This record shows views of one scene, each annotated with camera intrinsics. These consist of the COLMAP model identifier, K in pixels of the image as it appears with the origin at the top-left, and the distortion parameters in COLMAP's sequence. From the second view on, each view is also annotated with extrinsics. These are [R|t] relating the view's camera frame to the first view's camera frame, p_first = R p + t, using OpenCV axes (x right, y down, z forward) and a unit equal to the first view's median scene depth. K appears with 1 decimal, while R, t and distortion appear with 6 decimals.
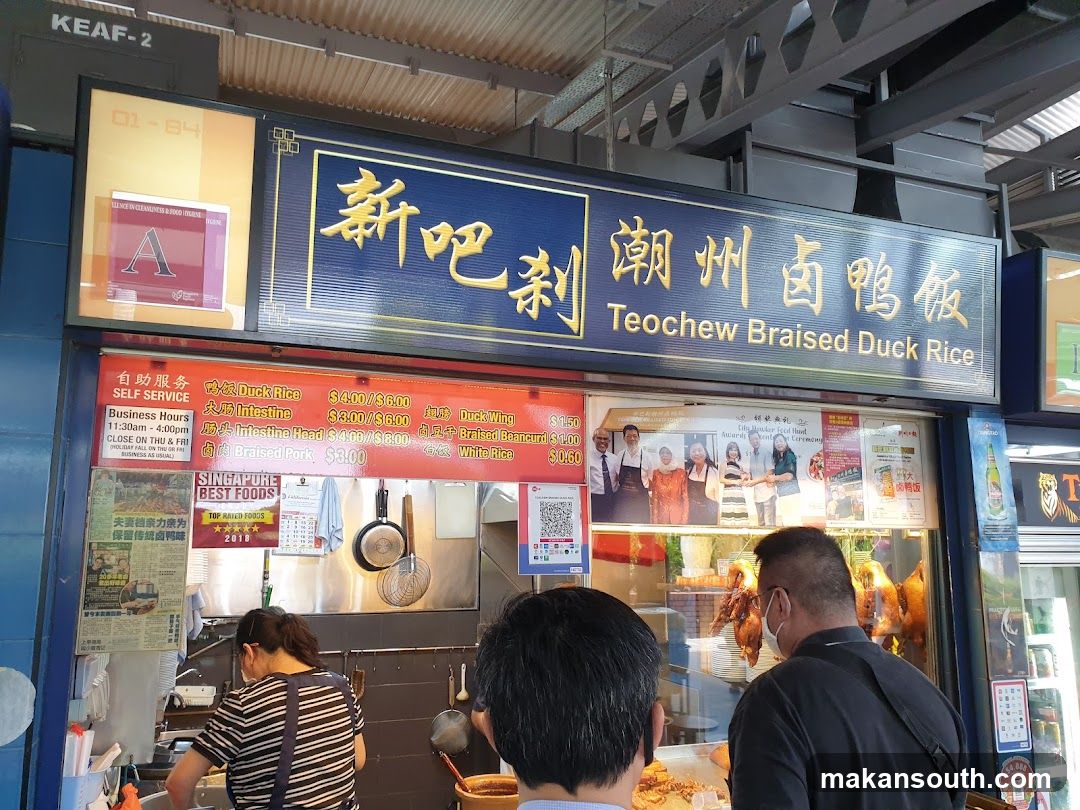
lens RADIAL K [[824.1, 0, 529.9], [0, 824.1, 425.3], [0, 0, 1]] dist [0.066595, -0.087834]
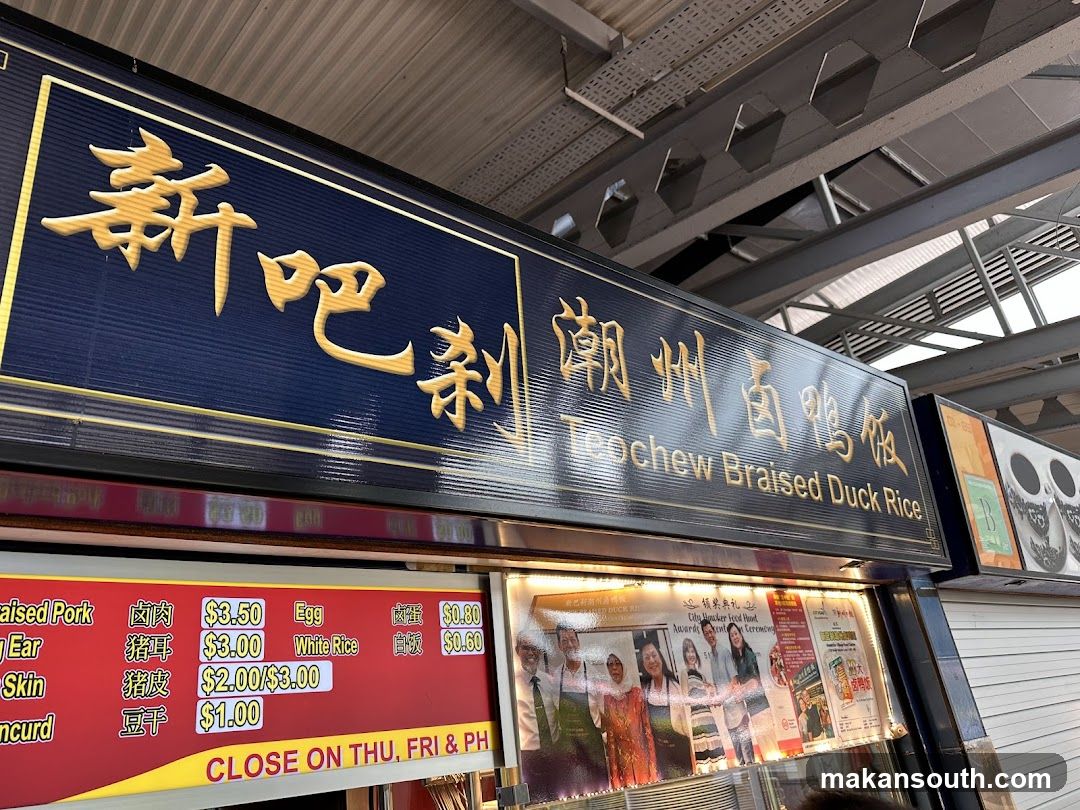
lens RADIAL K [[781.9, 0, 543.4], [0, 781.9, 404.2], [0, 0, 1]] dist [0.063988, -0.085687]
pose [[0.930109, 0.022996, 0.366562, -0.131133], [0.090133, 0.953228, -0.288500, 0.013816], [-0.356051, 0.301376, 0.884534, 0.468588]]
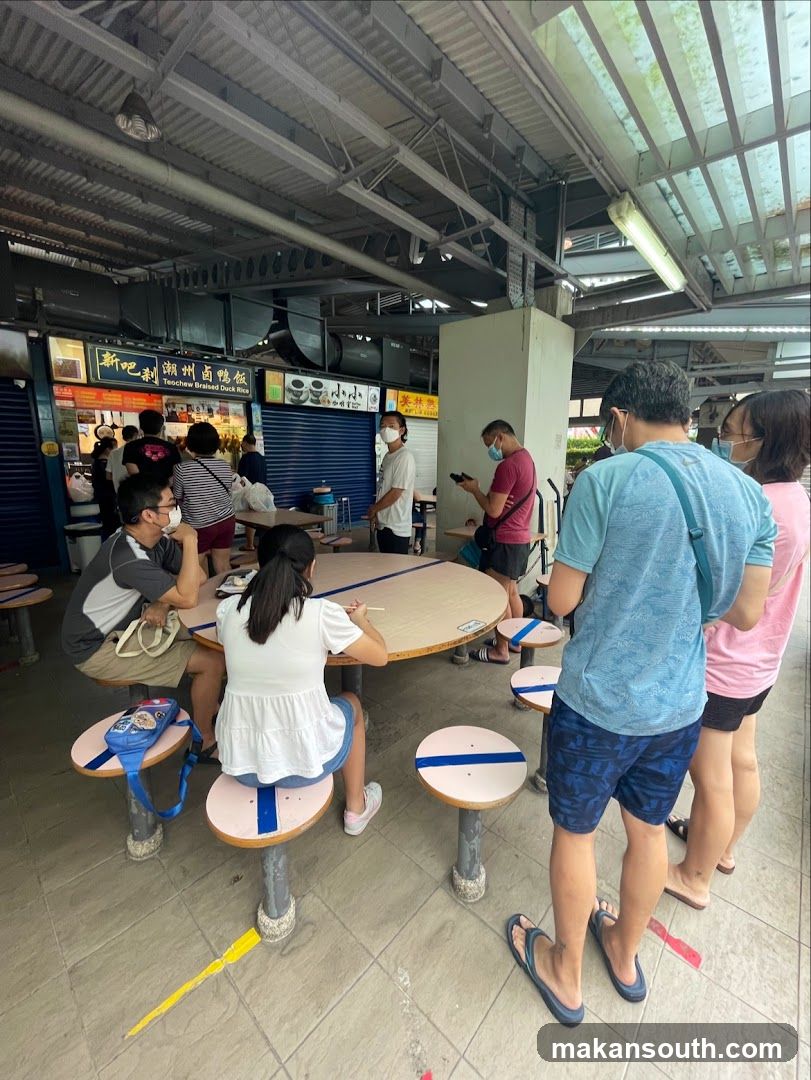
lens RADIAL K [[436.5, 0, 403.7], [0, 436.5, 537.5], [0, 0, 1]] dist [-0.002909, -0.000289]
pose [[0.891841, -0.087164, 0.443873, 0.137724], [-0.064706, 0.946587, 0.315891, -0.163681], [-0.447698, -0.310445, 0.838564, -2.289726]]
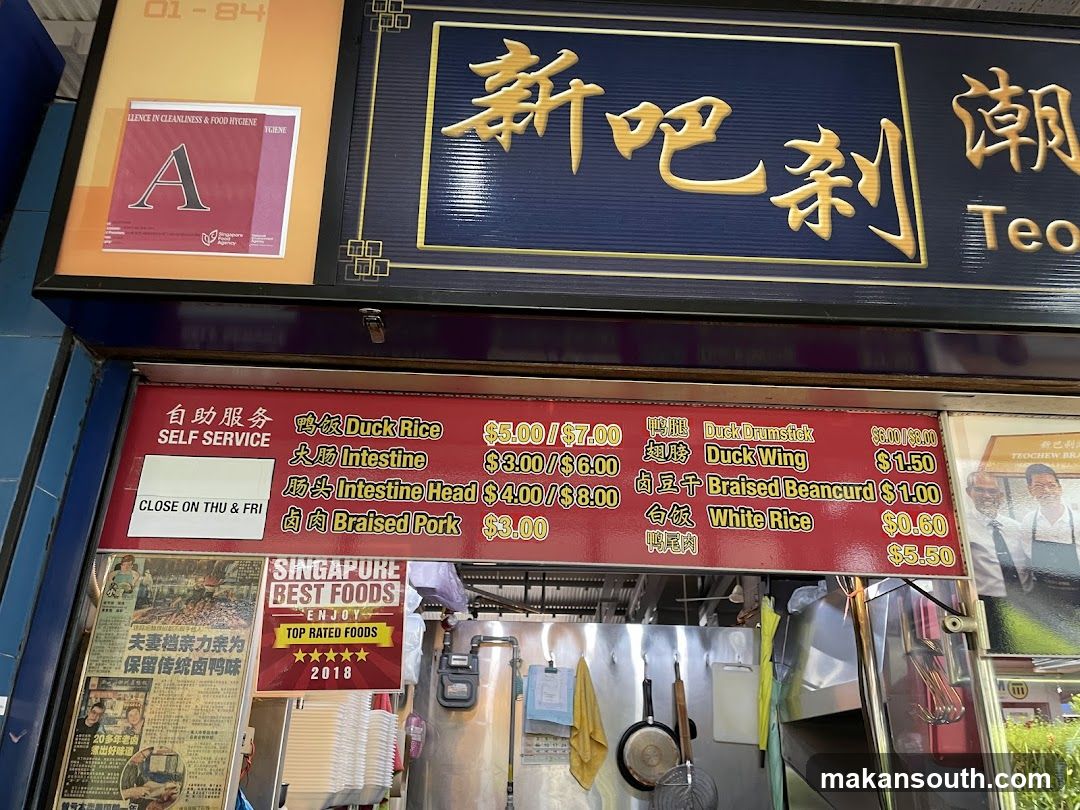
lens RADIAL K [[824.1, 0, 549.4], [0, 824.1, 406.7], [0, 0, 1]] dist [0.066595, -0.087834]
pose [[0.951455, -0.113730, -0.286007, -0.022074], [0.032144, 0.960863, -0.275151, 0.113915], [0.306106, 0.252600, 0.917874, 0.446085]]
